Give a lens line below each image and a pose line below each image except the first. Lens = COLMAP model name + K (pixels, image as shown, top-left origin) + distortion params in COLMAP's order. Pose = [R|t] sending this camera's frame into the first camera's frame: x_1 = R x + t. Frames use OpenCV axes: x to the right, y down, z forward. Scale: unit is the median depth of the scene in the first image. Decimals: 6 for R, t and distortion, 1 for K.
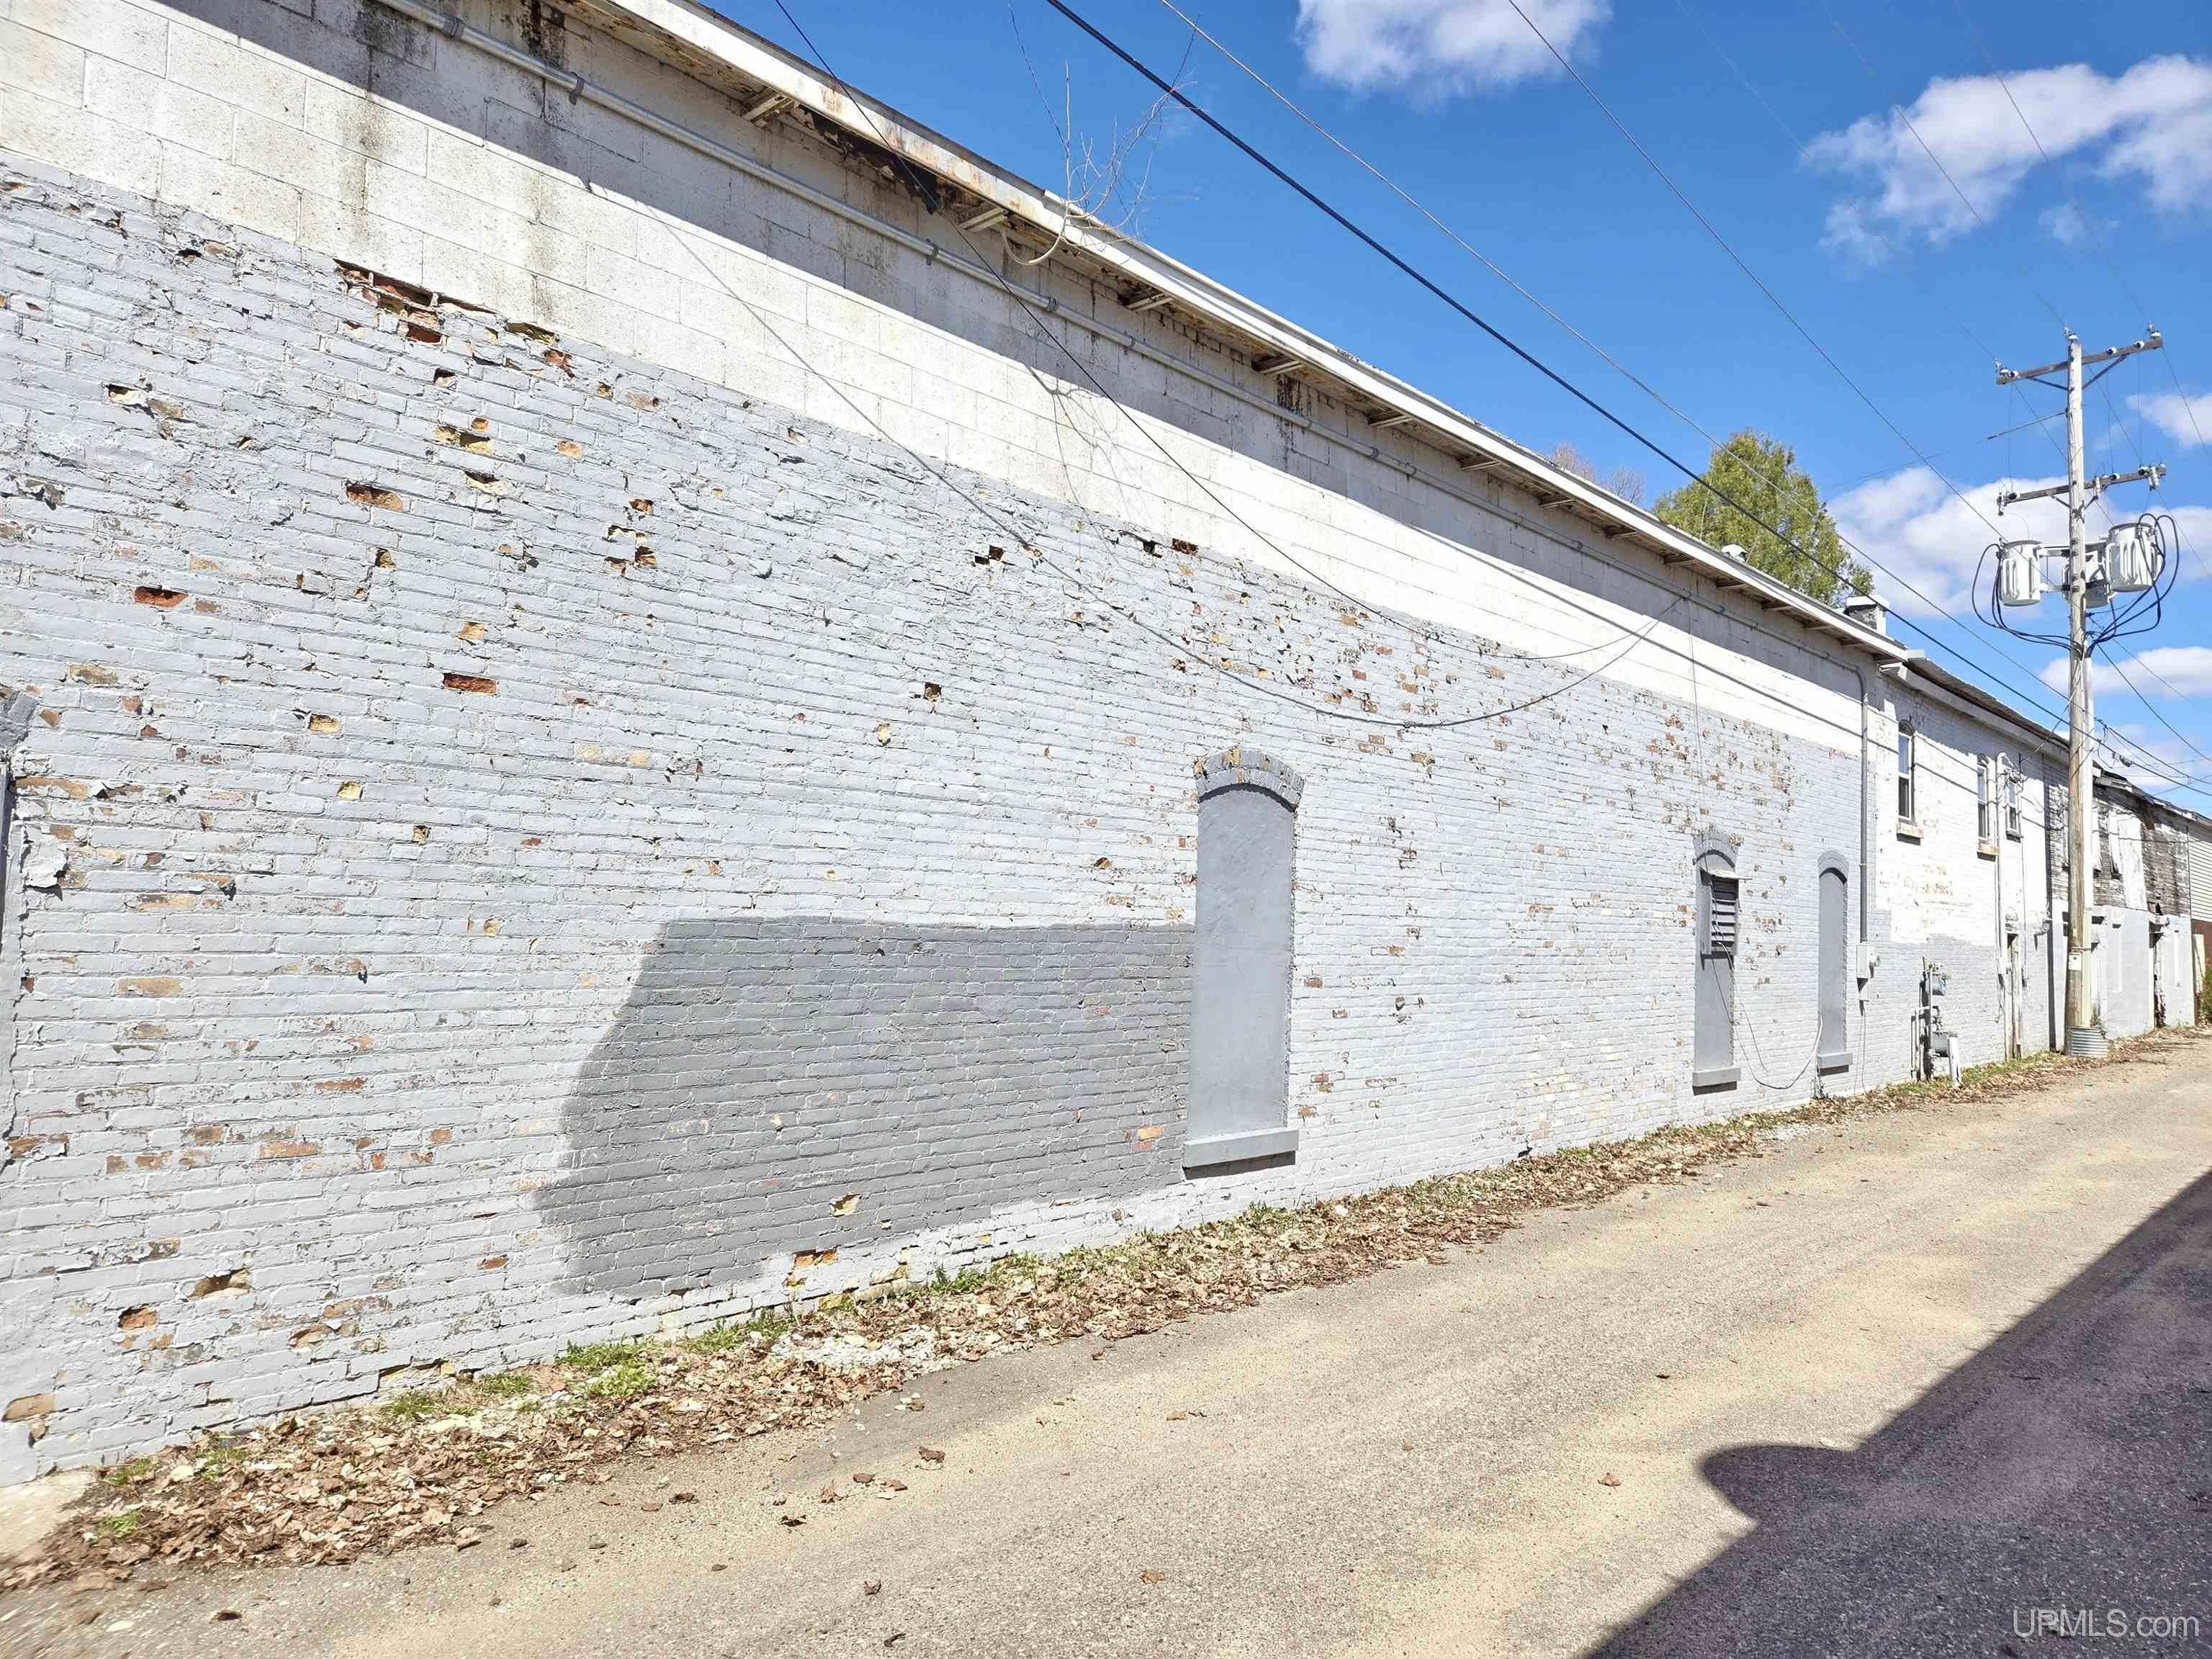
lens RADIAL K [[1474.9, 0, 1106.0], [0, 1474.9, 829.5], [0, 0, 1]] dist [0.090416, -0.072901]
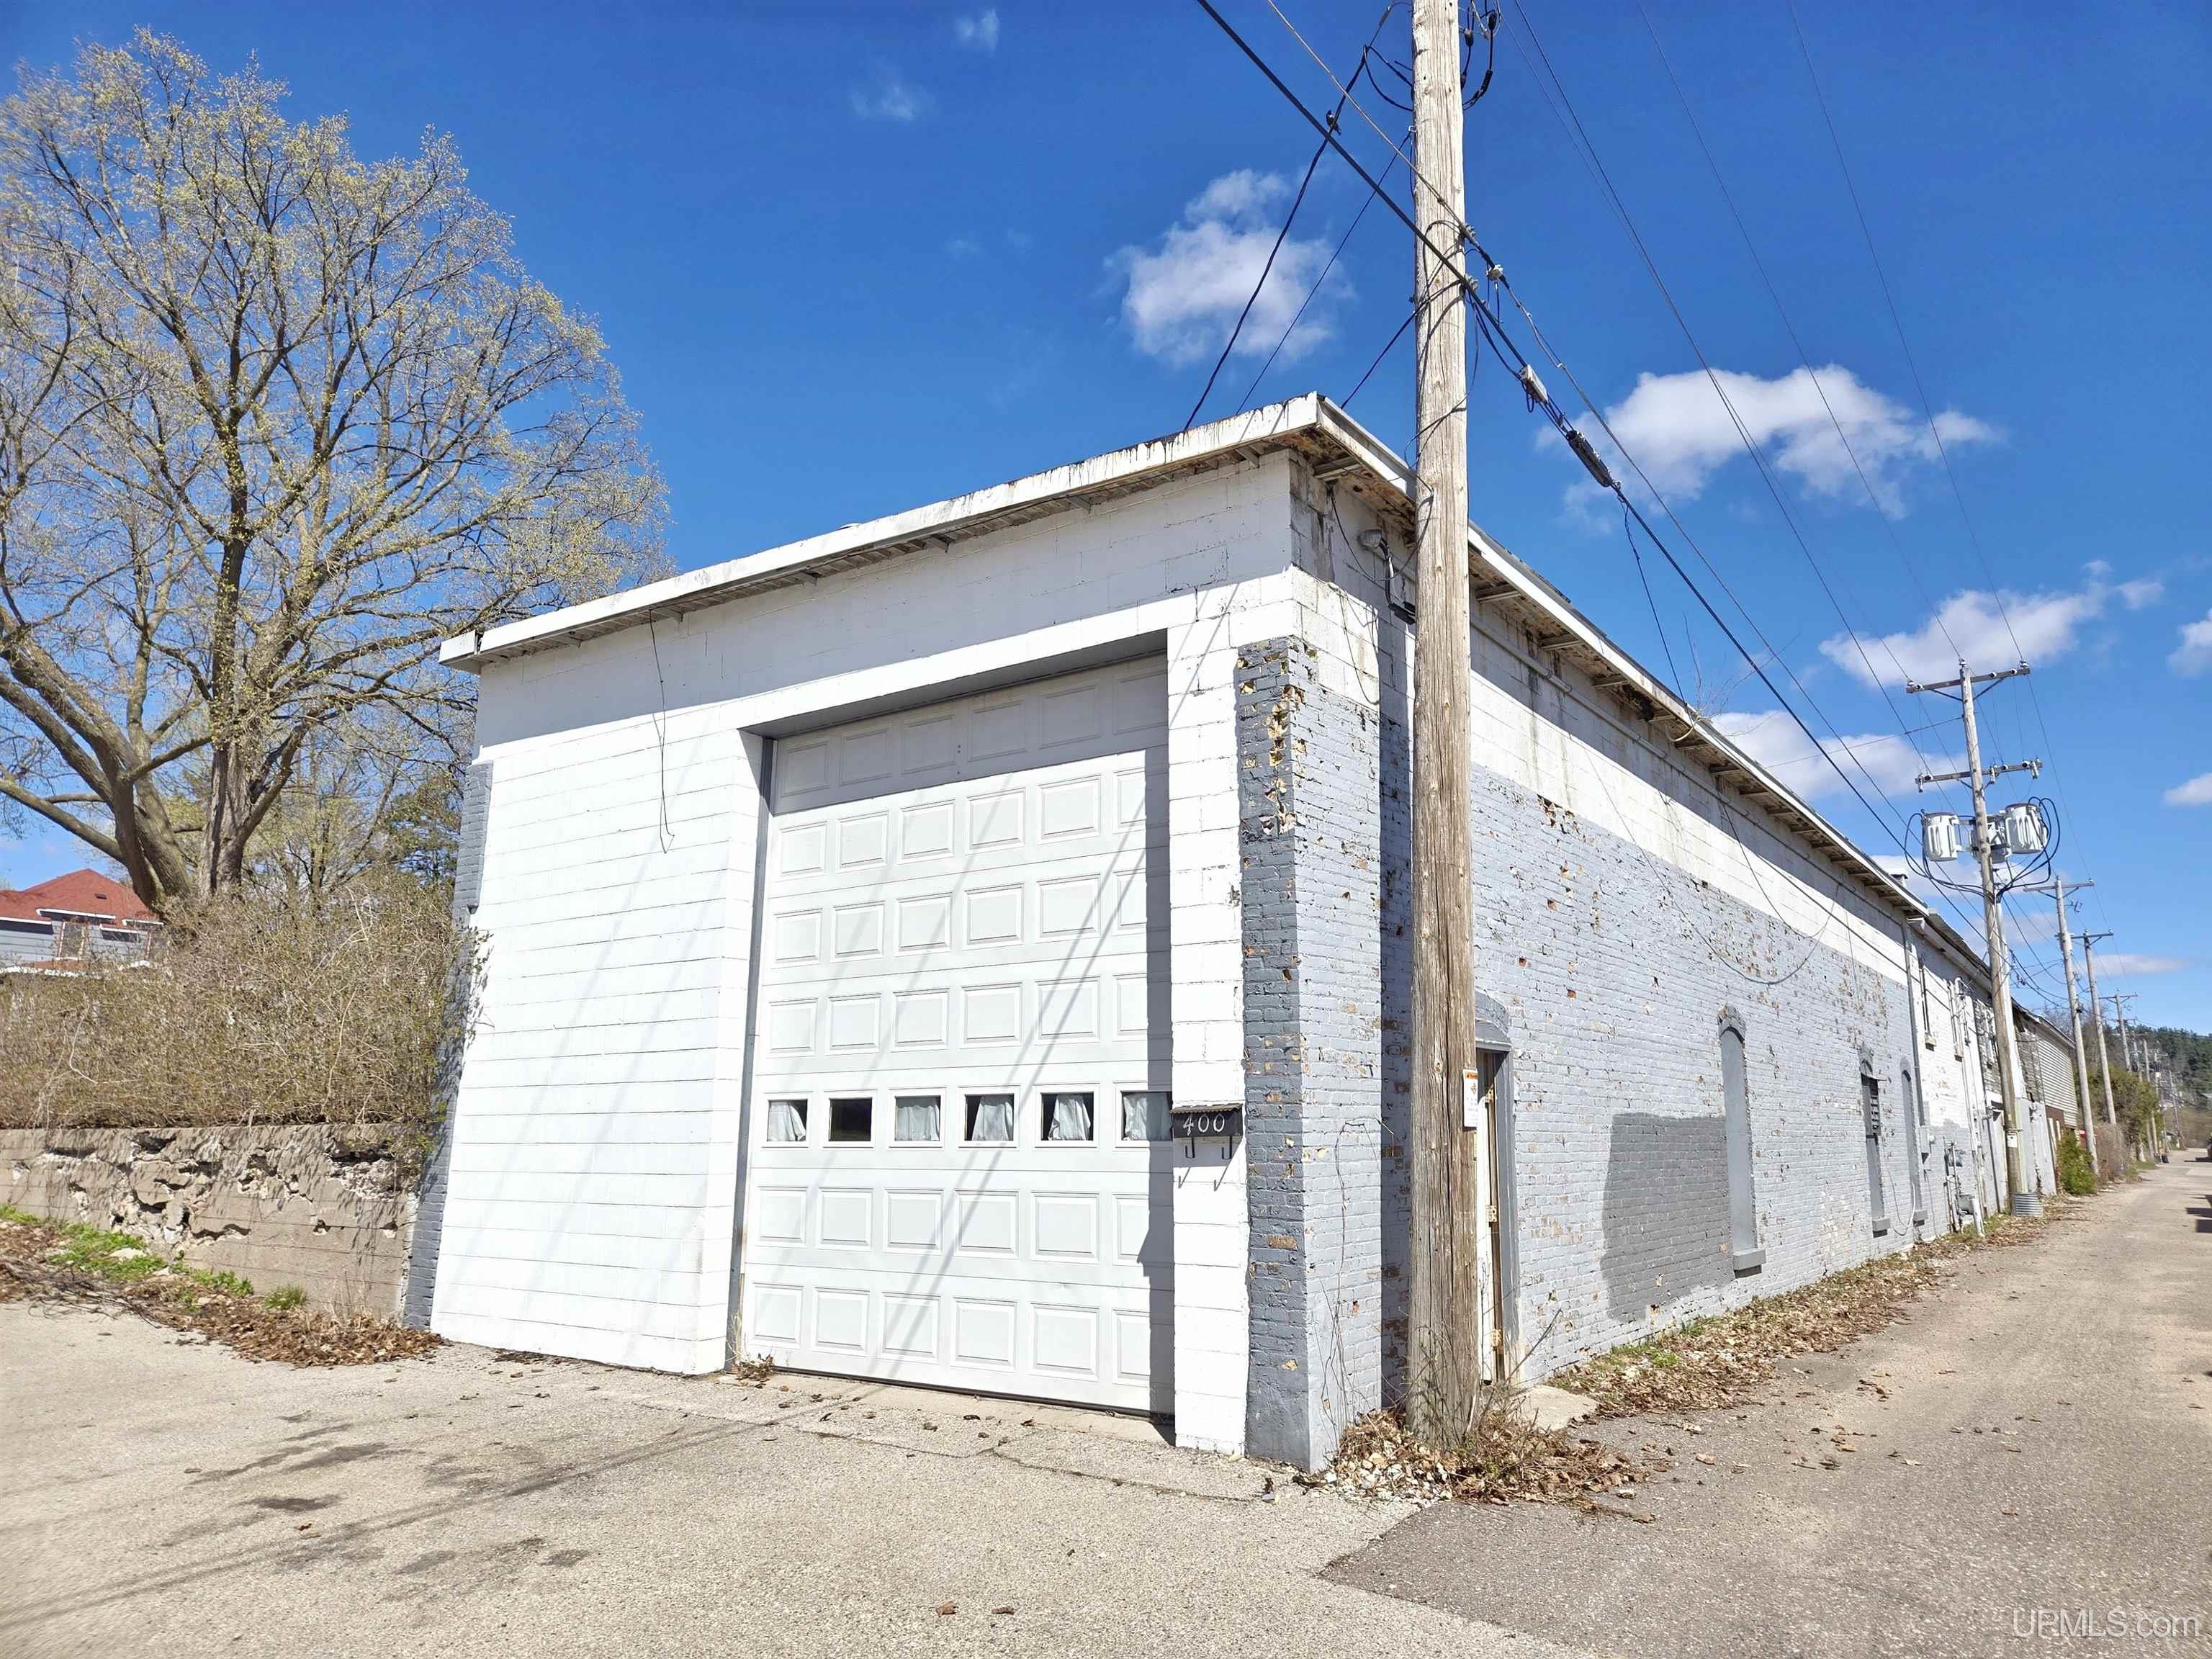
lens RADIAL K [[1474.9, 0, 1106.0], [0, 1474.9, 829.5], [0, 0, 1]] dist [0.090416, -0.072901]
pose [[0.992155, 0.008730, 0.124712, -0.319708], [0.007531, 0.991573, -0.129328, -0.015638], [-0.124791, 0.129253, 0.983728, -0.222746]]
